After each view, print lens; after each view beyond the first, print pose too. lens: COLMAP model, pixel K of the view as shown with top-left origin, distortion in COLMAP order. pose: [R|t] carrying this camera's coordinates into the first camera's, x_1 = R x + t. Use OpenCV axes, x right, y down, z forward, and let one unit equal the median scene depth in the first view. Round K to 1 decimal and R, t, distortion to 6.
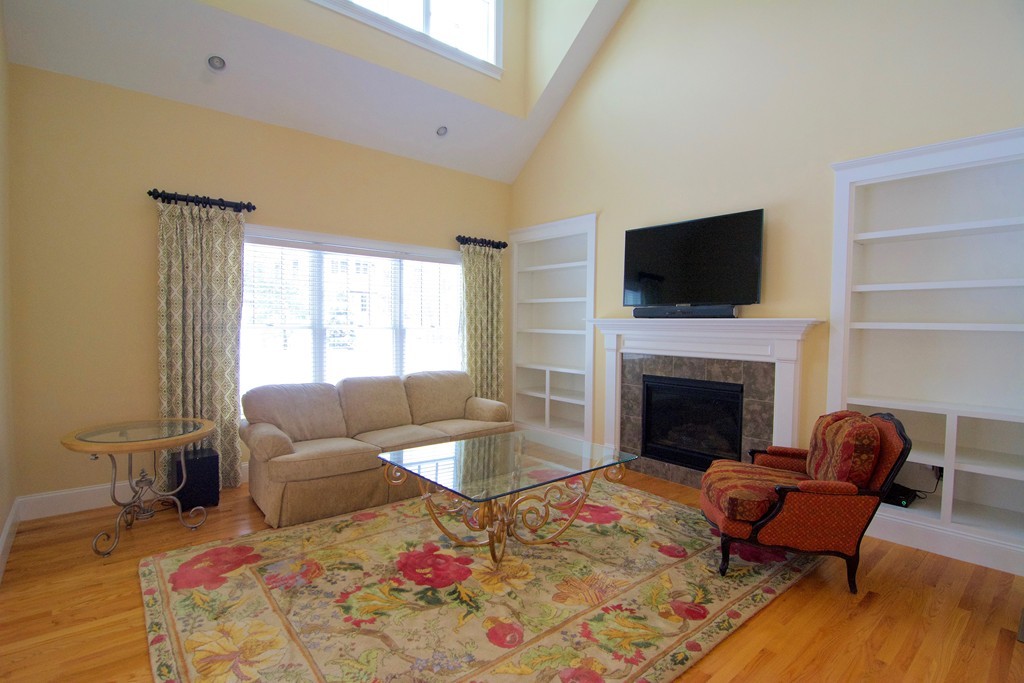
lens RADIAL K [[491.9, 0, 511.2], [0, 491.9, 343.5], [0, 0, 1]] dist [-0.007724, -0.008997]
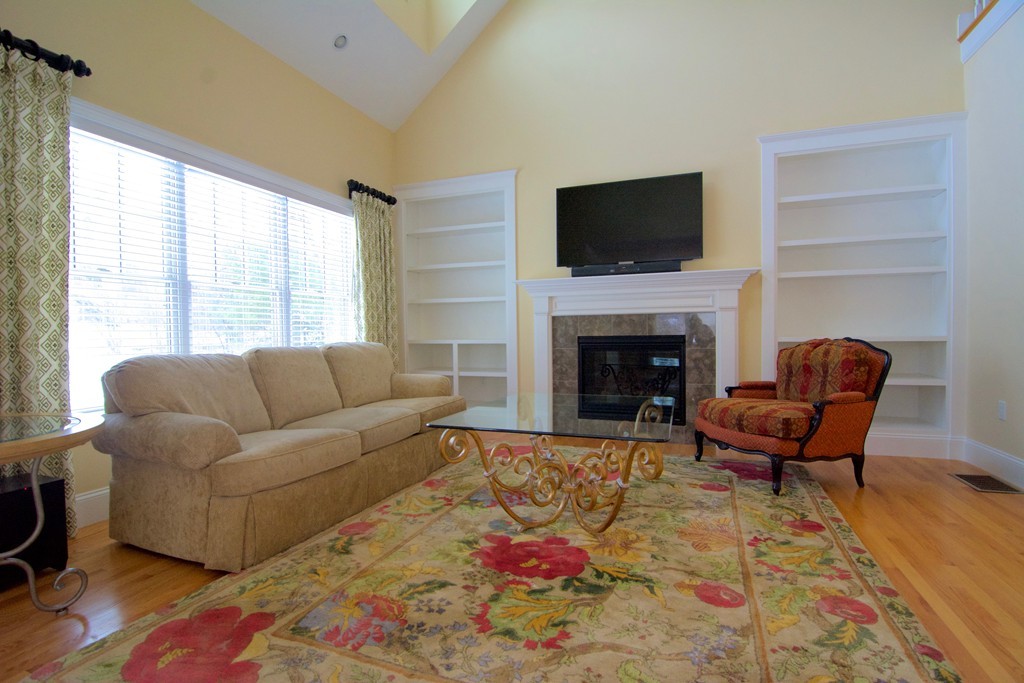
lens RADIAL K [[491.9, 0, 509.5], [0, 491.9, 343.1], [0, 0, 1]] dist [-0.007724, -0.008997]
pose [[0.875796, -0.035688, 0.481361, -0.401148], [0.044266, 0.998999, -0.006471, 0.095130], [-0.480648, 0.026975, 0.876499, 0.254280]]
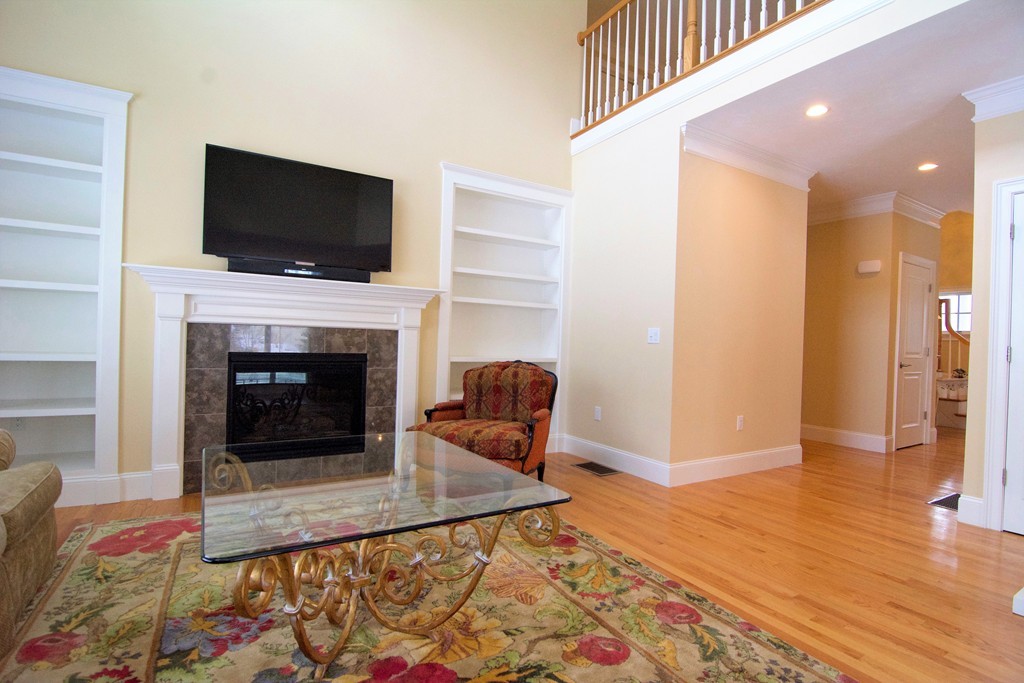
lens RADIAL K [[491.9, 0, 509.5], [0, 491.9, 342.3], [0, 0, 1]] dist [-0.007724, -0.008997]
pose [[0.171912, -0.010971, 0.985051, -0.456512], [0.013114, 0.999875, 0.008847, 0.058727], [-0.985025, 0.011397, 0.172034, 0.582052]]
